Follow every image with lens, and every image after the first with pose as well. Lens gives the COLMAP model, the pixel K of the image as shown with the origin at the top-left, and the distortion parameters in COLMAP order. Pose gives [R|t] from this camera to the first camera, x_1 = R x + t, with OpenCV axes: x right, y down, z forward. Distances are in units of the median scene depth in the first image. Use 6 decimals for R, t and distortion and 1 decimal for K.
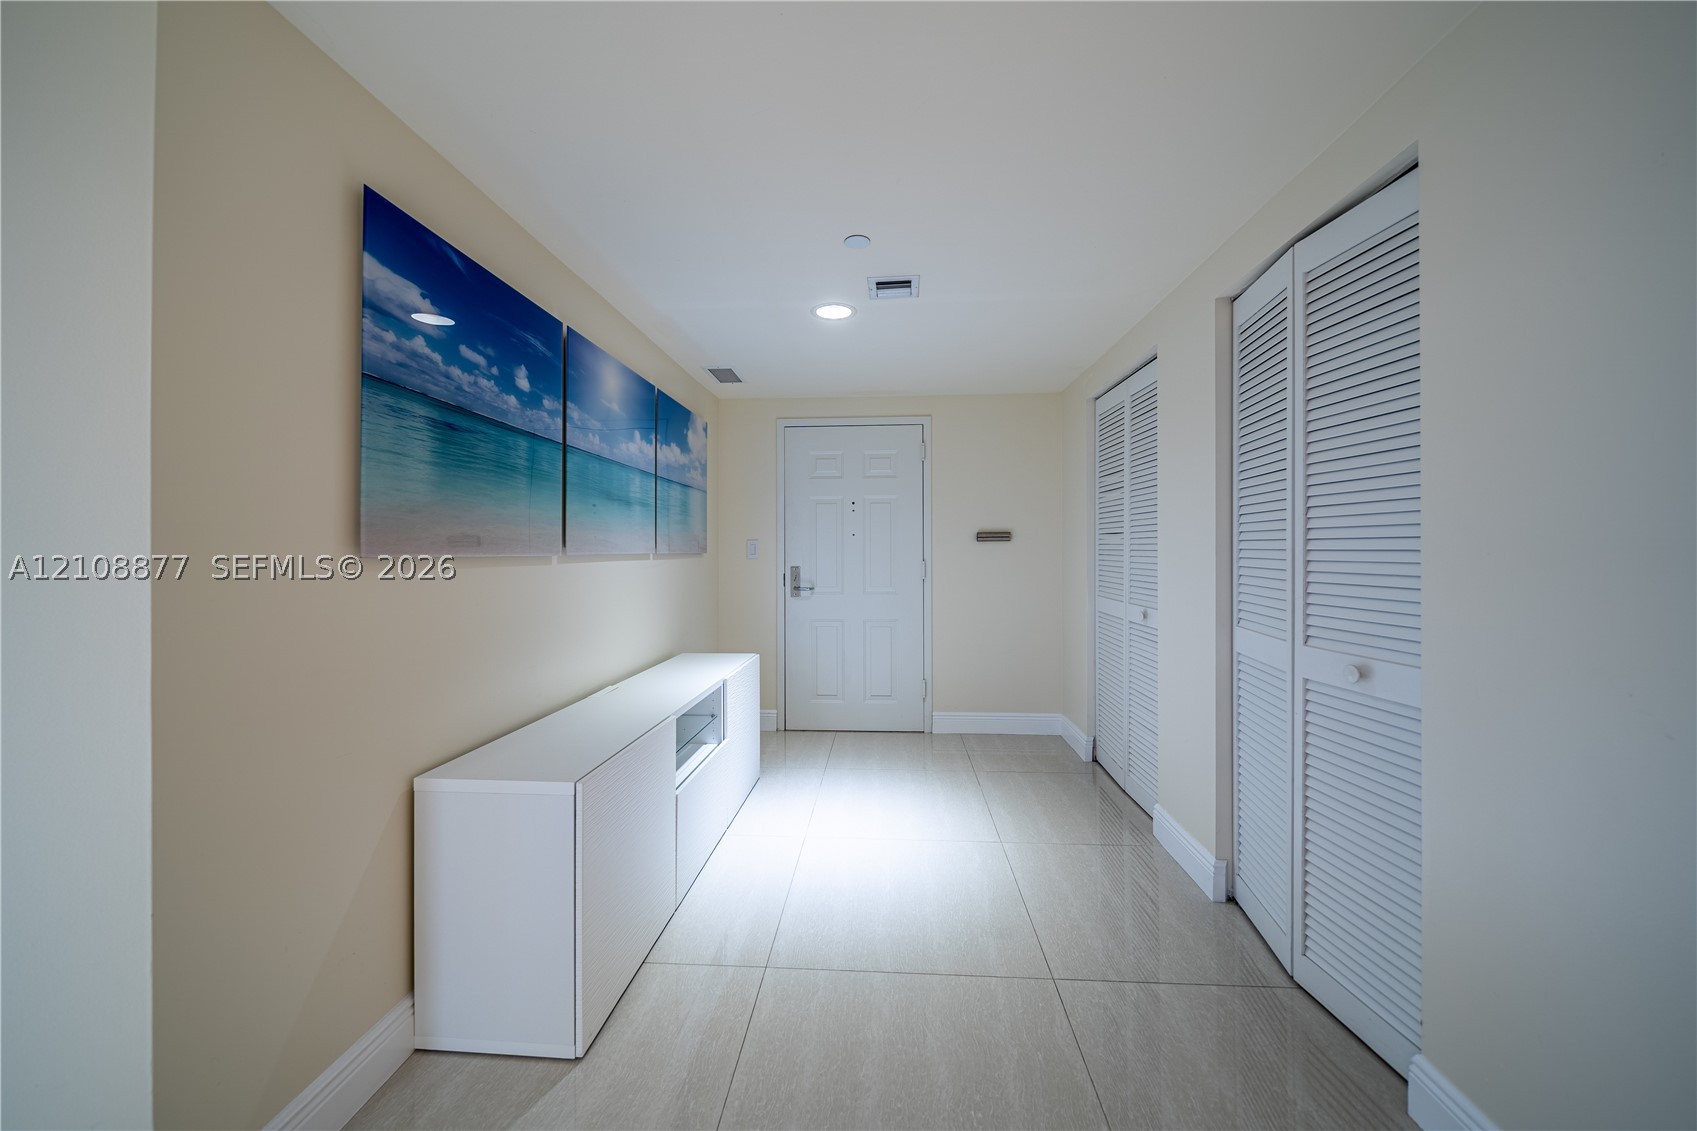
lens RADIAL K [[607.3, 0, 840.3], [0, 607.3, 543.9], [0, 0, 1]] dist [-0.016120, 0.001174]
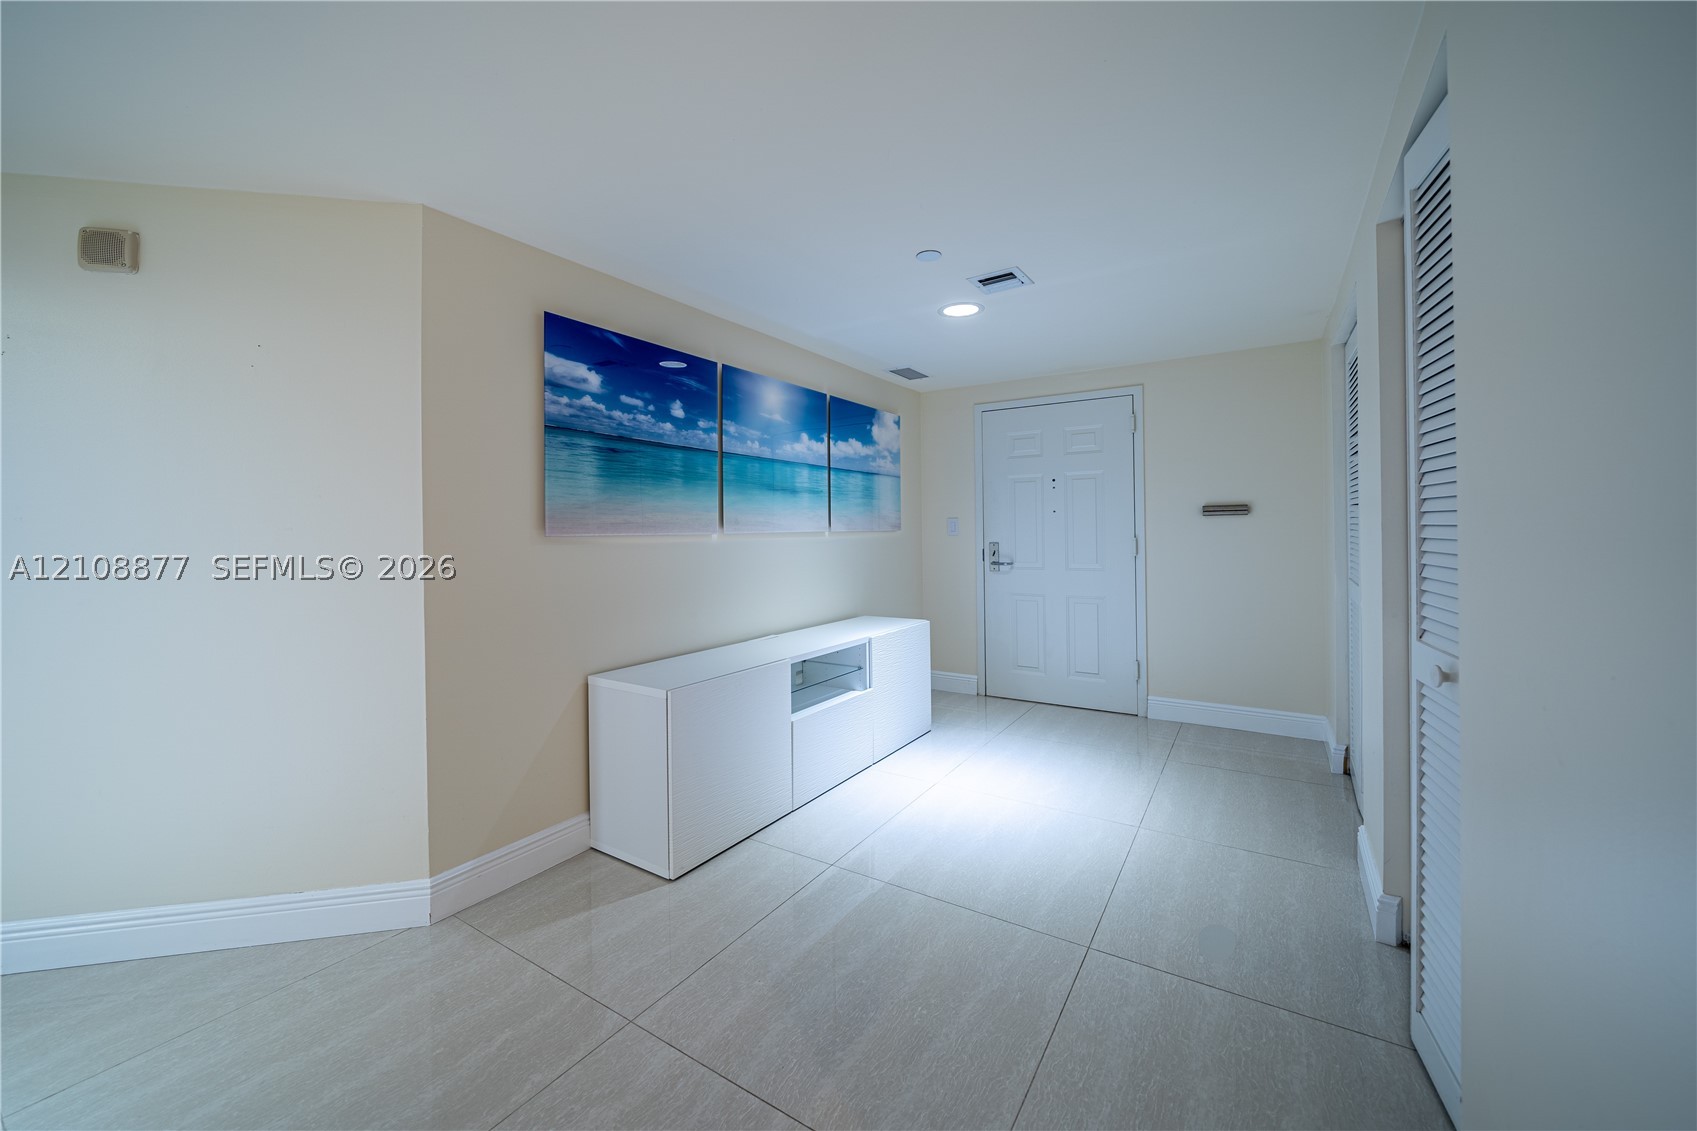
lens RADIAL K [[607.3, 0, 901.5], [0, 607.3, 525.4], [0, 0, 1]] dist [-0.016120, 0.001174]
pose [[0.901877, -0.008510, -0.431908, 0.563961], [0.012636, 0.999898, 0.006686, -0.005131], [0.431807, -0.011488, 0.901893, -0.056590]]
